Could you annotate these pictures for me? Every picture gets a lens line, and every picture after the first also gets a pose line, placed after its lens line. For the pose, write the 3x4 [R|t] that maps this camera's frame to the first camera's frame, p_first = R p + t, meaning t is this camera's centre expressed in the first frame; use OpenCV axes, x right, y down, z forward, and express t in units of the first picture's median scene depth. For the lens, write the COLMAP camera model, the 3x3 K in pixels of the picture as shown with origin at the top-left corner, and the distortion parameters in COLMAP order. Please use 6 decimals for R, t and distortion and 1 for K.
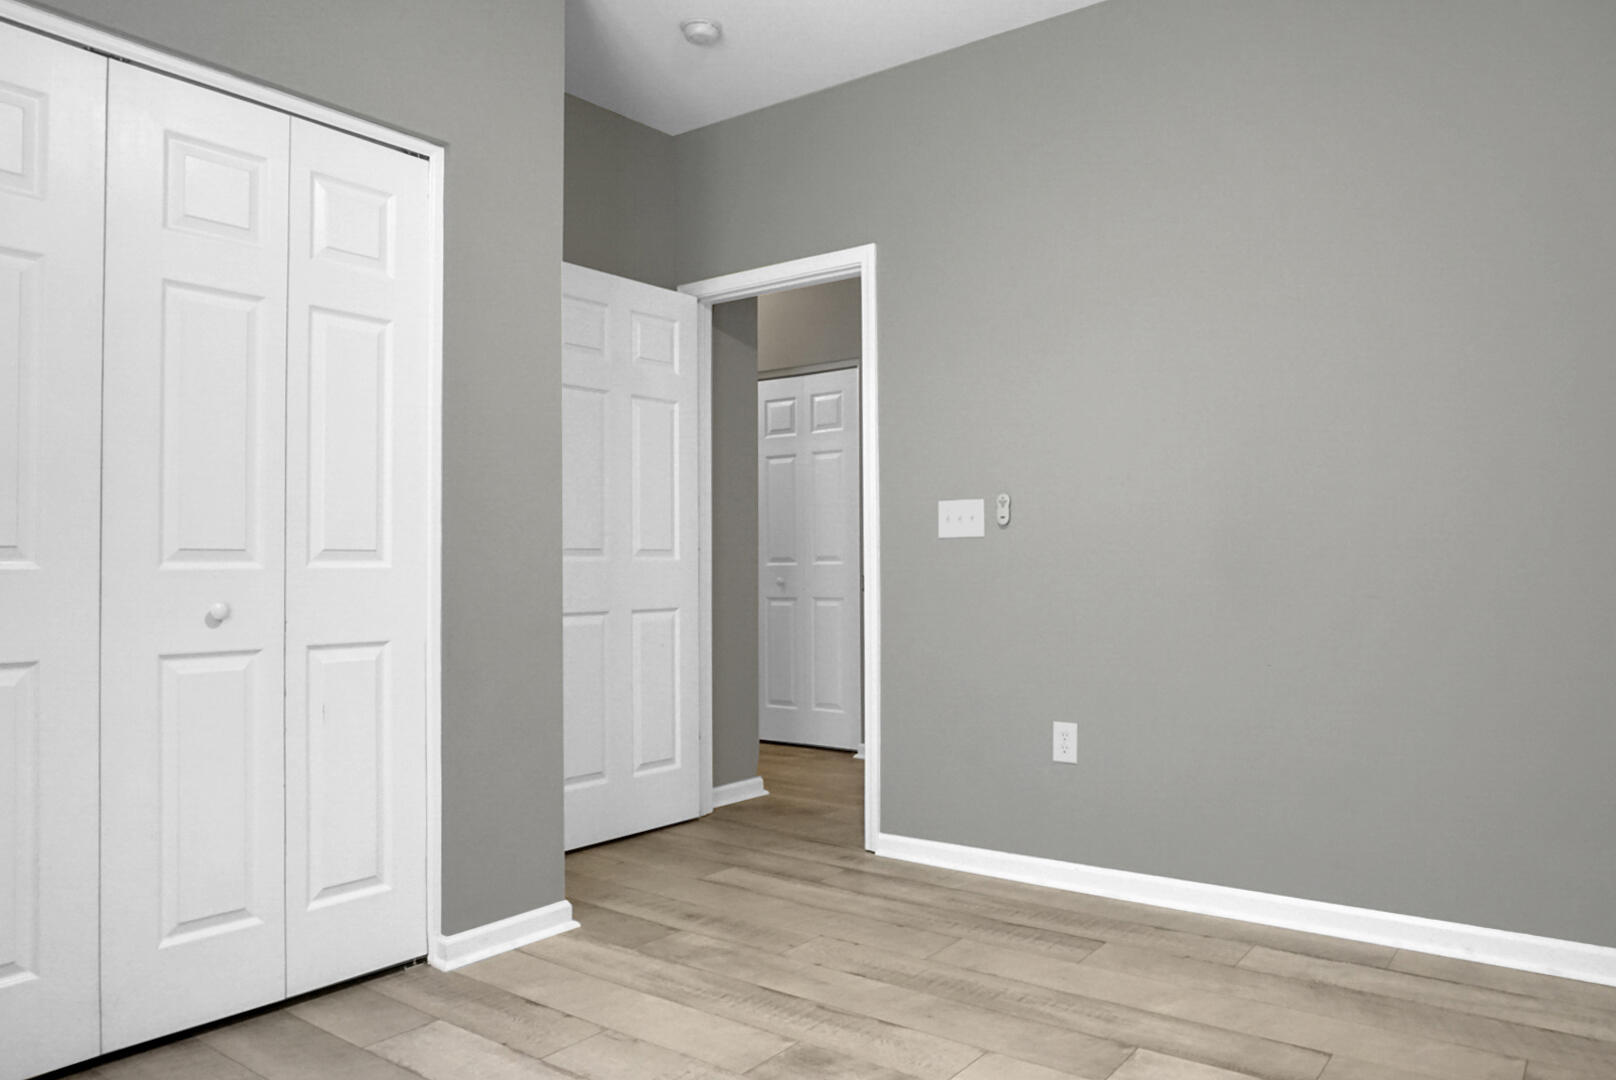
lens RADIAL K [[1150.5, 0, 808.0], [0, 1150.5, 540.0], [0, 0, 1]] dist [0.002145, -0.062433]
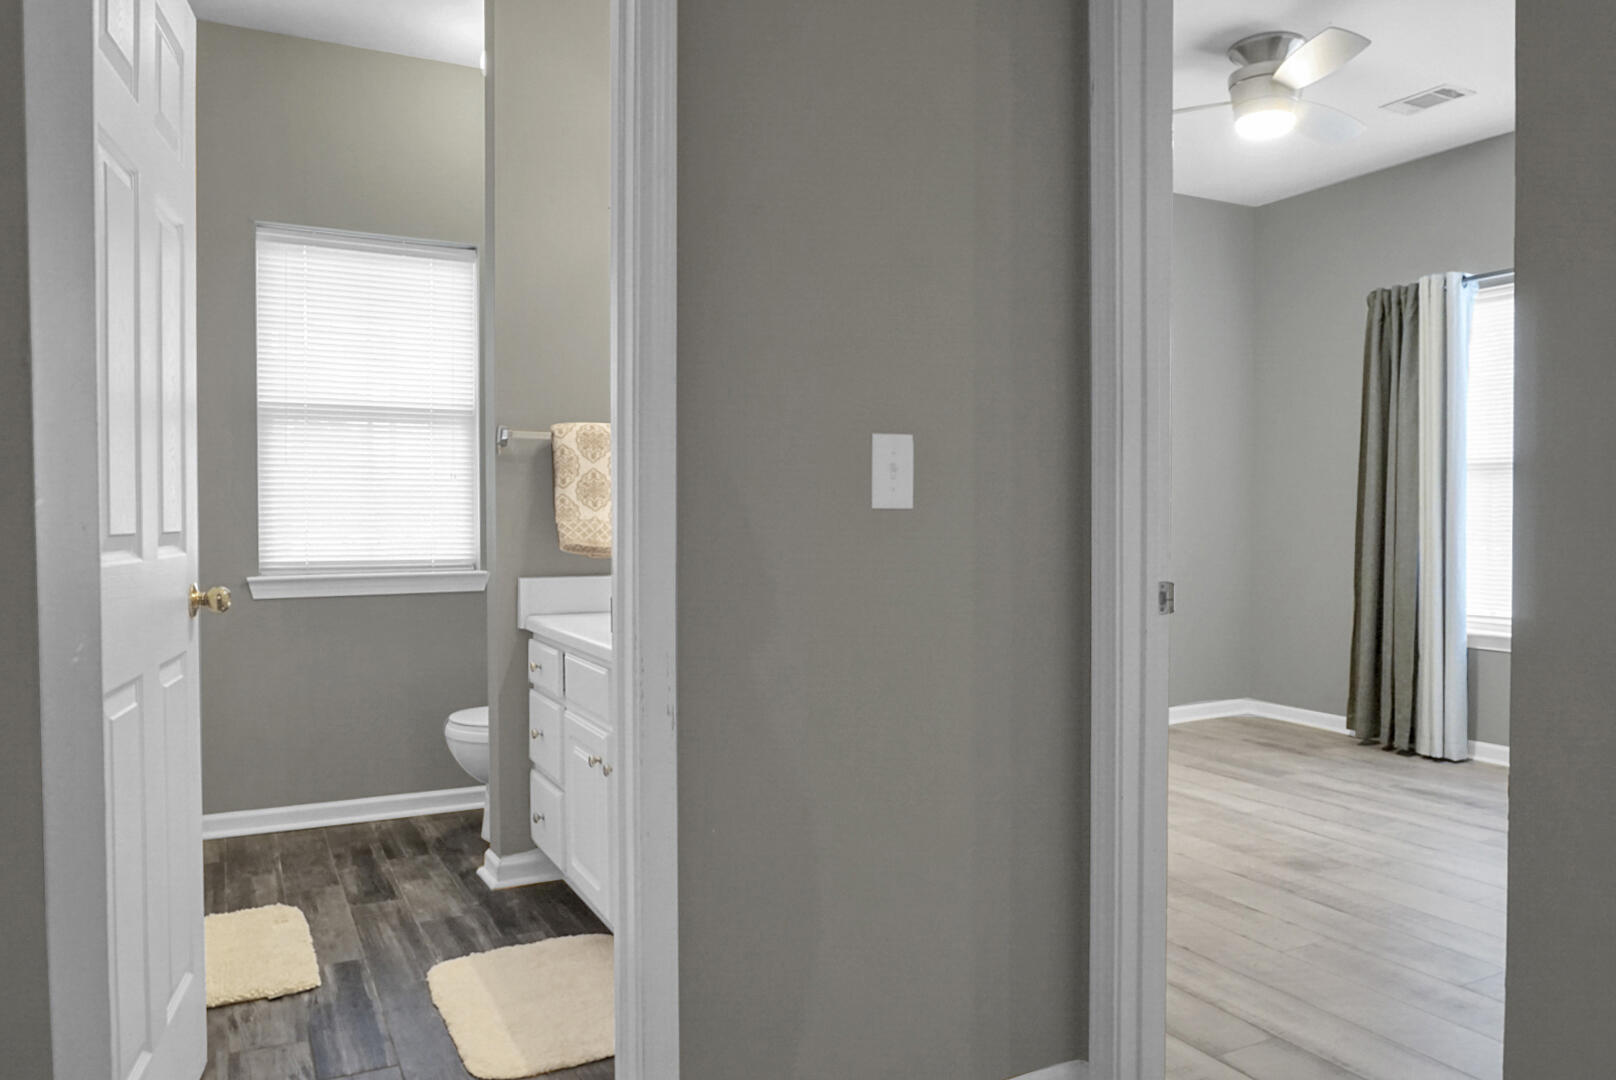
lens RADIAL K [[1150.5, 0, 808.0], [0, 1150.5, 540.0], [0, 0, 1]] dist [0.002145, -0.062433]
pose [[-0.907222, -0.000306, 0.420652, -0.031202], [0.002743, 0.999974, 0.006642, 0.010166], [-0.420643, 0.007180, -0.907198, 2.057817]]
